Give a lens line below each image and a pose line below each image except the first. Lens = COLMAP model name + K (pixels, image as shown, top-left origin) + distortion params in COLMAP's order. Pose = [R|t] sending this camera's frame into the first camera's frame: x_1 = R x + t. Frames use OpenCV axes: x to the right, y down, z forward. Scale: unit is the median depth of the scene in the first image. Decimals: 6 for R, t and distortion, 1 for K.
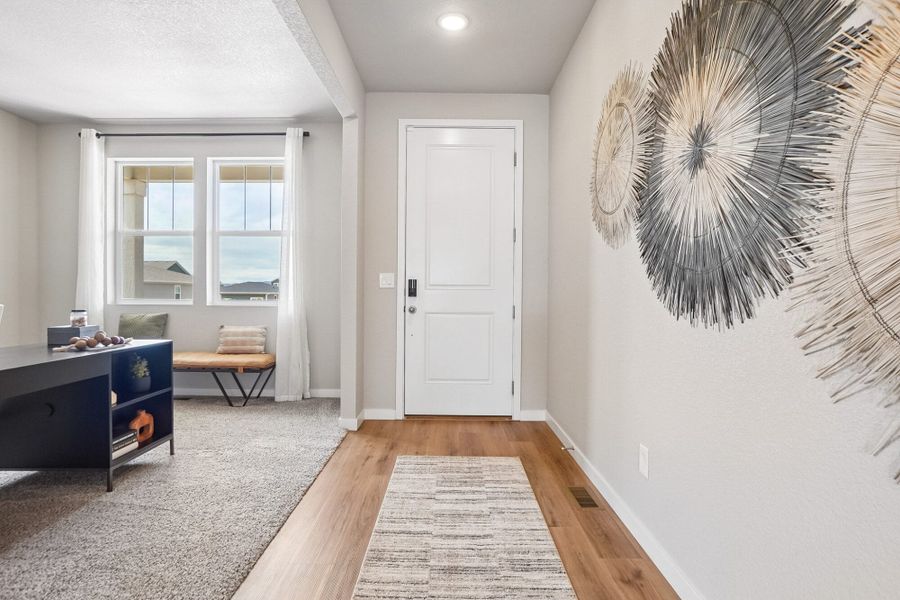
lens RADIAL K [[427.3, 0, 446.9], [0, 427.3, 297.2], [0, 0, 1]] dist [-0.053848, 0.022450]
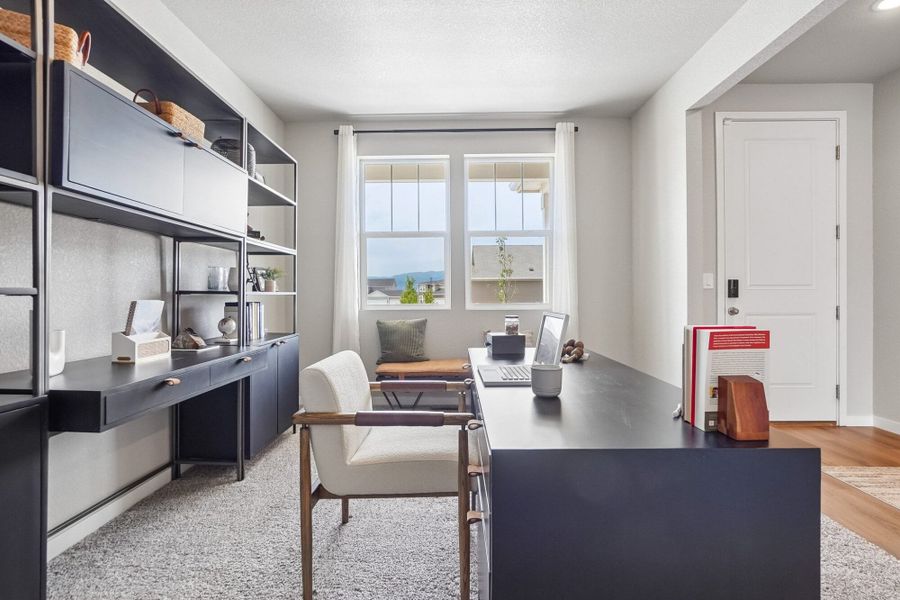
lens RADIAL K [[427.3, 0, 446.9], [0, 427.3, 297.2], [0, 0, 1]] dist [-0.053848, 0.022450]
pose [[0.999400, -0.012530, -0.032304, -0.608783], [0.012510, 0.999921, -0.000808, -0.008533], [0.032312, 0.000403, 0.999478, 0.035282]]
